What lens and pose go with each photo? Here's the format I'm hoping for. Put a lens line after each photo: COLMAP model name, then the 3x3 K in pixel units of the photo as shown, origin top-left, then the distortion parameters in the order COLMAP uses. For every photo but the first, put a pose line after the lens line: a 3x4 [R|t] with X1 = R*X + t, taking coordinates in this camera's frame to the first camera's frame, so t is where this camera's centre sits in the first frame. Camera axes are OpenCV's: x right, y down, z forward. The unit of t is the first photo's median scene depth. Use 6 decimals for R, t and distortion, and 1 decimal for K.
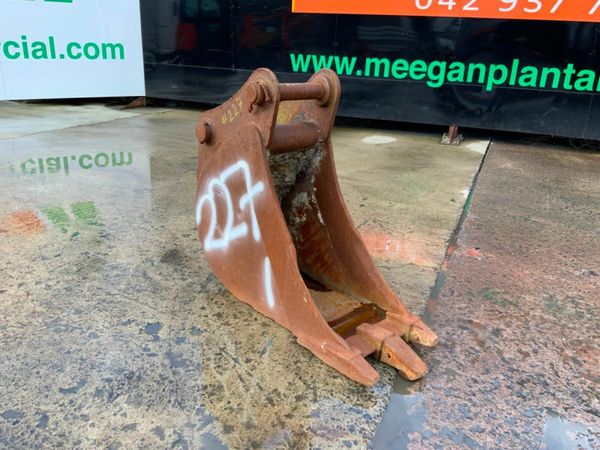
lens RADIAL K [[499.1, 0, 297.5], [0, 499.1, 222.7], [0, 0, 1]] dist [0.089859, -0.159788]
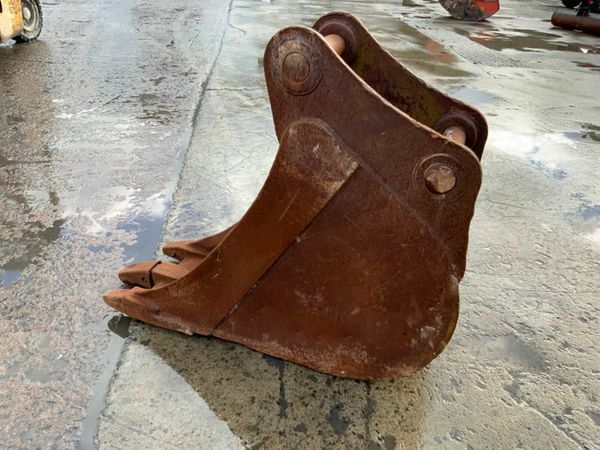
lens RADIAL K [[499.1, 0, 297.5], [0, 499.1, 222.7], [0, 0, 1]] dist [0.089859, -0.159788]
pose [[-0.882170, 0.151205, -0.445997, 0.218424], [-0.241954, 0.666974, 0.704702, -0.357711], [0.404023, 0.729577, -0.551799, 0.945516]]
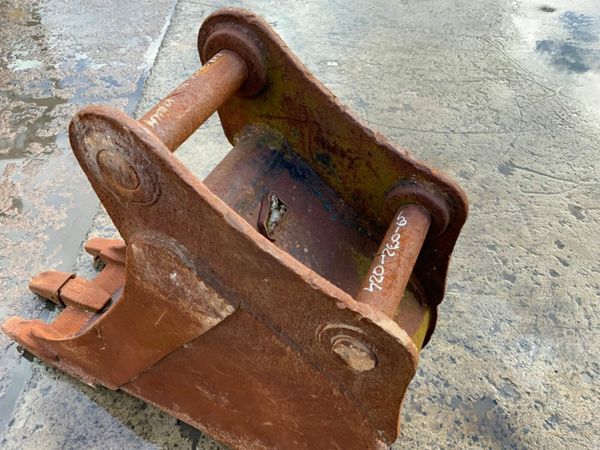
lens RADIAL K [[499.1, 0, 297.5], [0, 499.1, 222.7], [0, 0, 1]] dist [0.089859, -0.159788]
pose [[-0.919979, 0.234657, -0.313965, 0.042146], [-0.195179, 0.420383, 0.886105, -0.371520], [0.339916, 0.876478, -0.340944, 0.780686]]
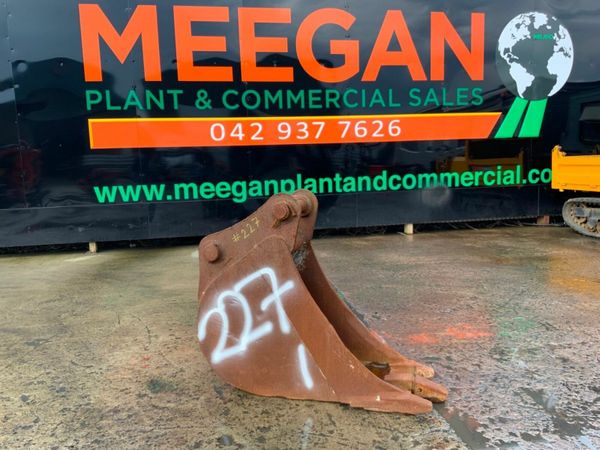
lens RADIAL K [[499.1, 0, 297.5], [0, 499.1, 222.7], [0, 0, 1]] dist [0.089859, -0.159788]
pose [[0.852789, -0.131714, 0.505374, -0.401491], [0.244439, 0.955803, -0.163370, -0.008643], [-0.461520, 0.262854, 0.847294, -0.044628]]
